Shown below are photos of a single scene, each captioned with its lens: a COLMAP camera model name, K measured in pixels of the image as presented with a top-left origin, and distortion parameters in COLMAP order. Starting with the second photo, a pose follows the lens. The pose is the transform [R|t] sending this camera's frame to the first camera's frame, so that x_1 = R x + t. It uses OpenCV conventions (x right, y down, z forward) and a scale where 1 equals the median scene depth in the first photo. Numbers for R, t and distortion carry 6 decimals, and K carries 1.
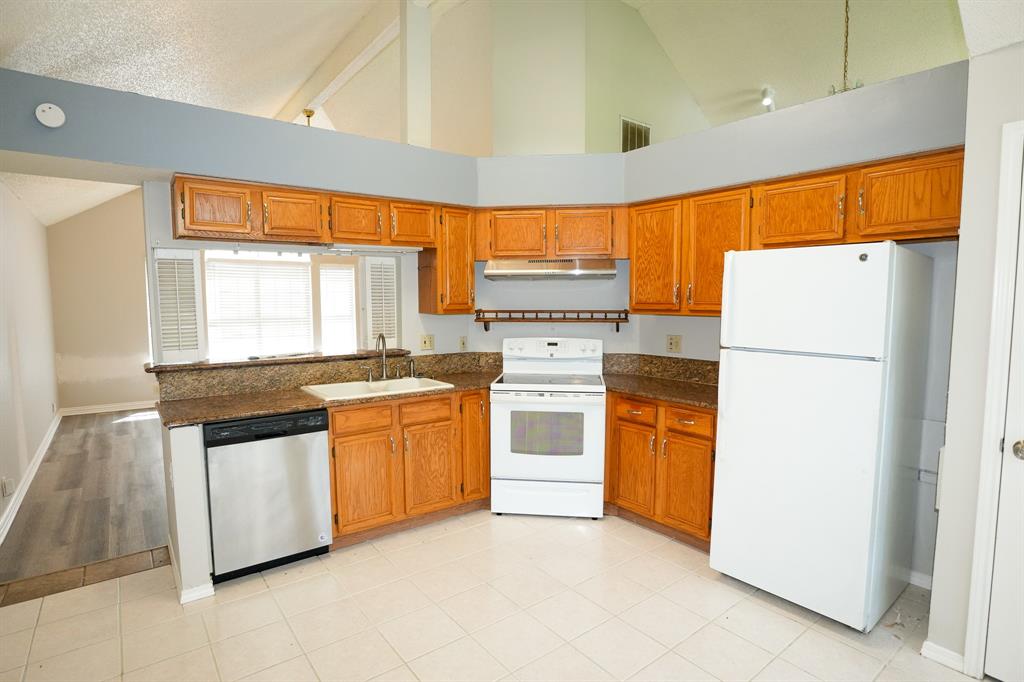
lens RADIAL K [[519.1, 0, 512.0], [0, 519.1, 341.0], [0, 0, 1]] dist [-0.060346, 0.020900]
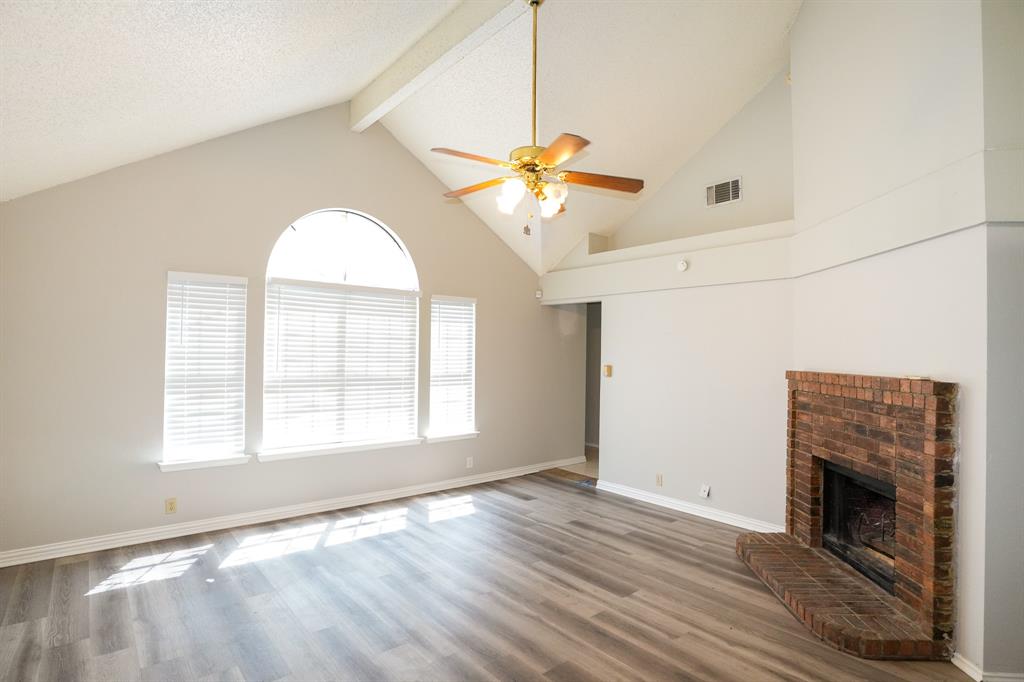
lens RADIAL K [[519.1, 0, 512.0], [0, 519.1, 341.0], [0, 0, 1]] dist [-0.060346, 0.020900]
pose [[0.998990, 0.015933, 0.042003, -0.653417], [-0.011815, 0.995260, -0.096527, -0.066145], [-0.043342, 0.095933, 0.994444, 0.765075]]
